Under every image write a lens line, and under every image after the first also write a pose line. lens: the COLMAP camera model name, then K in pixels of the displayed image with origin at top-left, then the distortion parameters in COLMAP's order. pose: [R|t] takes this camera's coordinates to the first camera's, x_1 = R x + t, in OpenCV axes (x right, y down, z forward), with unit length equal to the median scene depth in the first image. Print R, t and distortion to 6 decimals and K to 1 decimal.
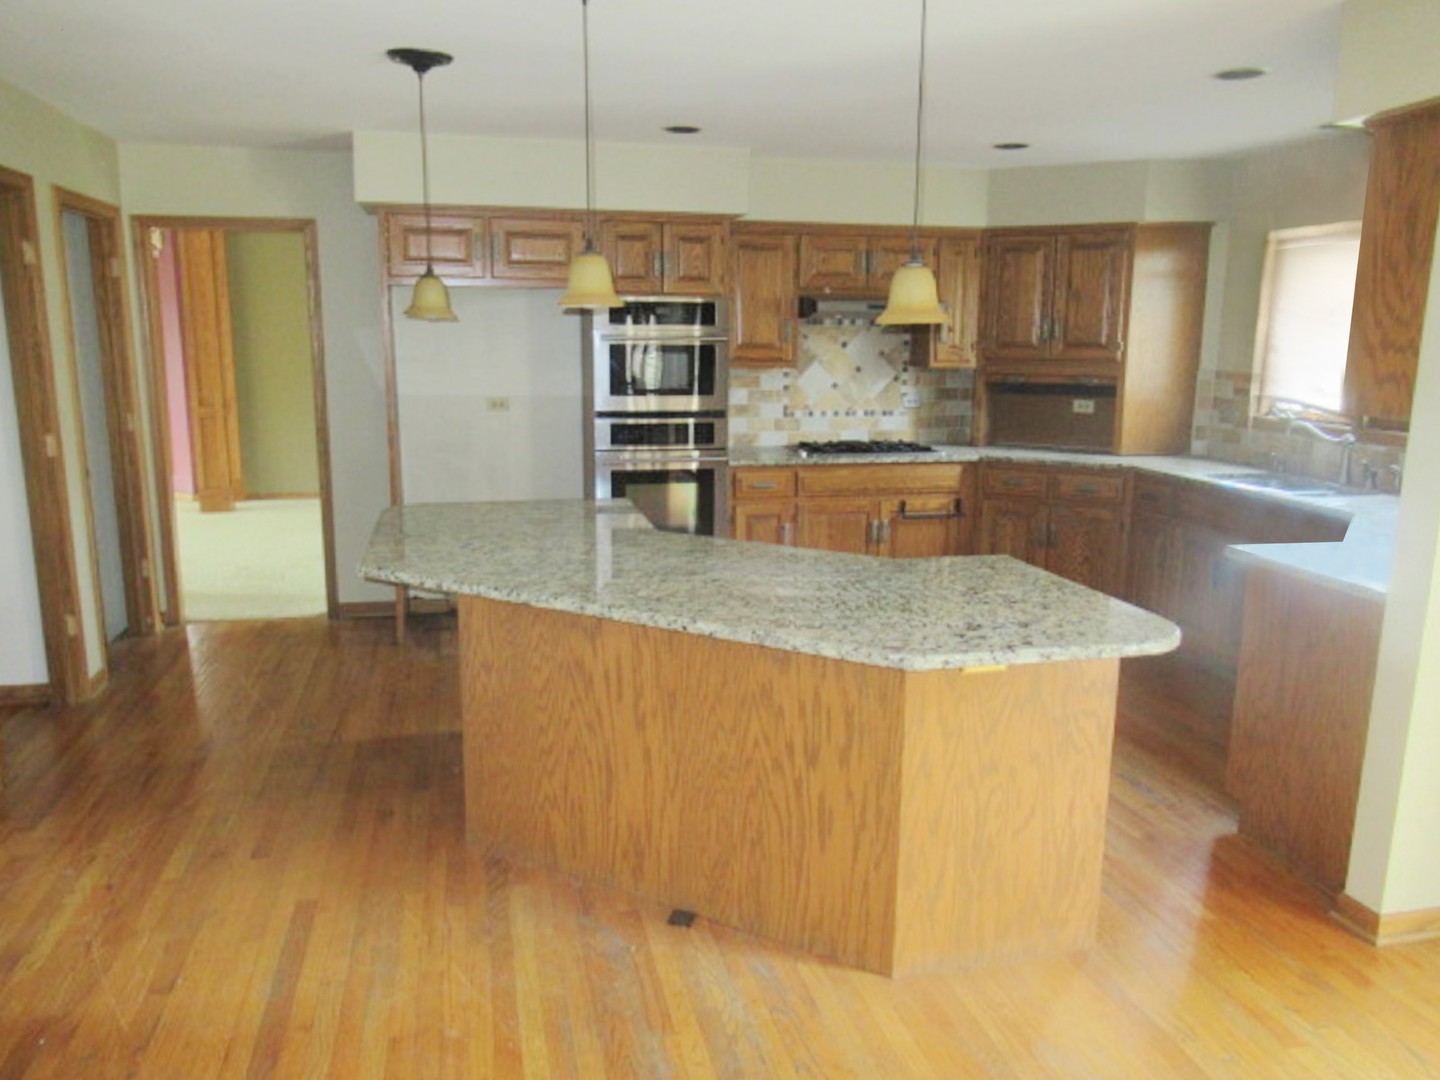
lens RADIAL K [[1098.3, 0, 726.8], [0, 1098.3, 539.1], [0, 0, 1]] dist [-0.008685, -0.005326]
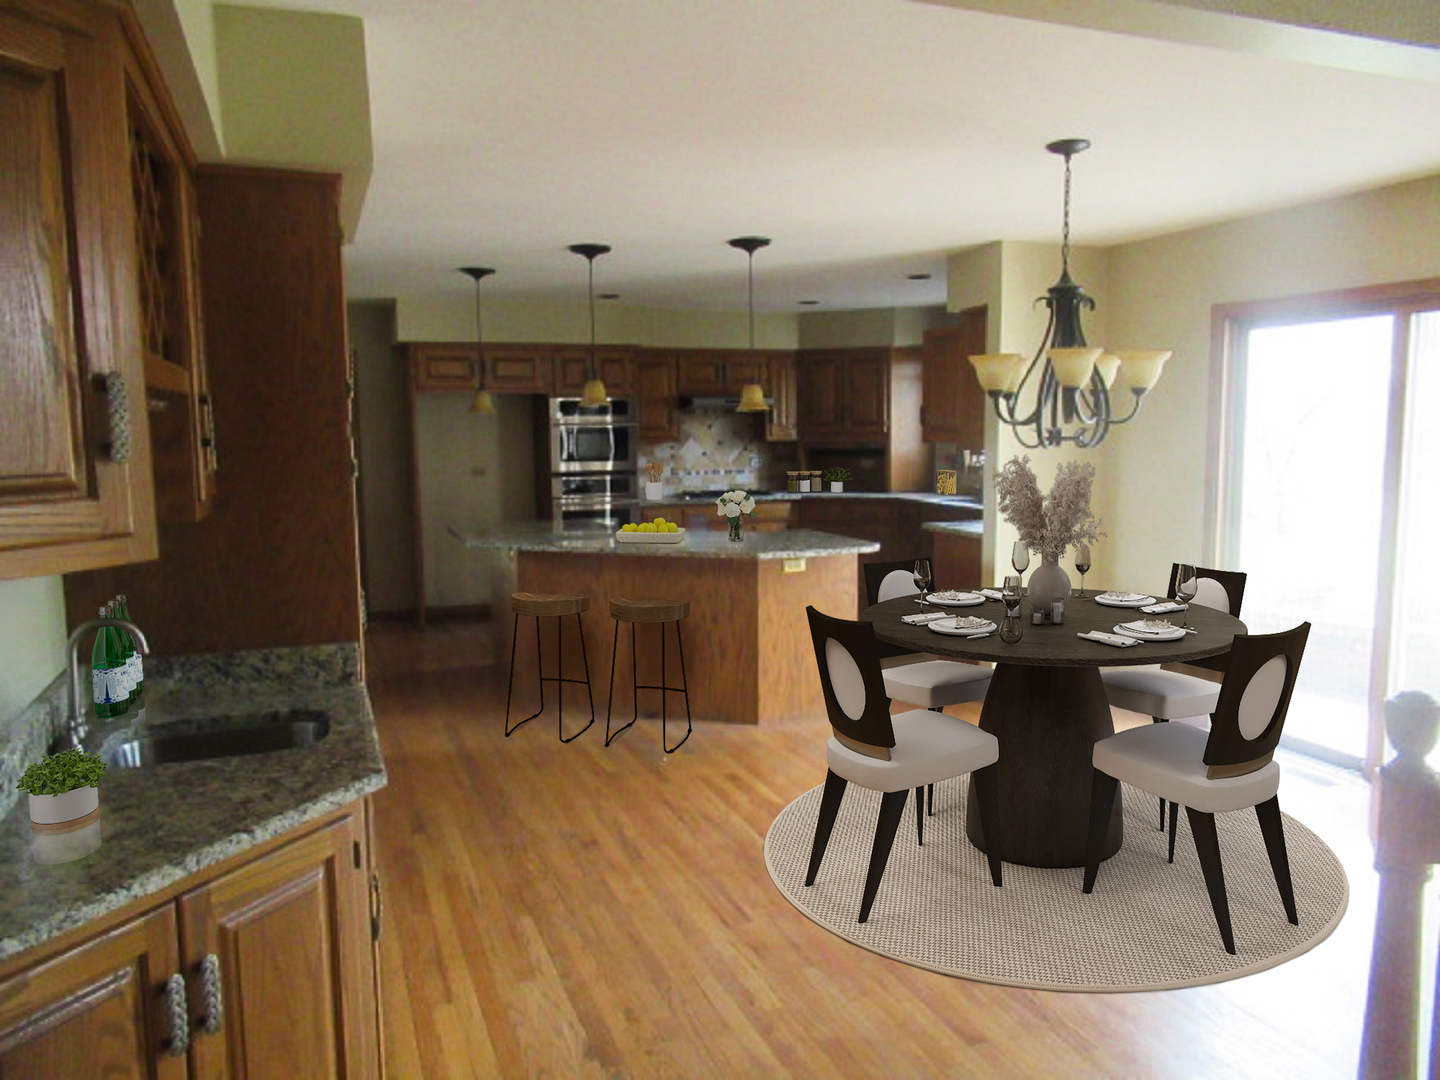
lens RADIAL K [[1098.3, 0, 726.8], [0, 1098.3, 539.1], [0, 0, 1]] dist [-0.008685, -0.005326]
pose [[0.990283, -0.034501, 0.134722, -0.081046], [0.045372, 0.995883, -0.078477, 0.099023], [-0.131460, 0.083827, 0.987771, -0.492895]]
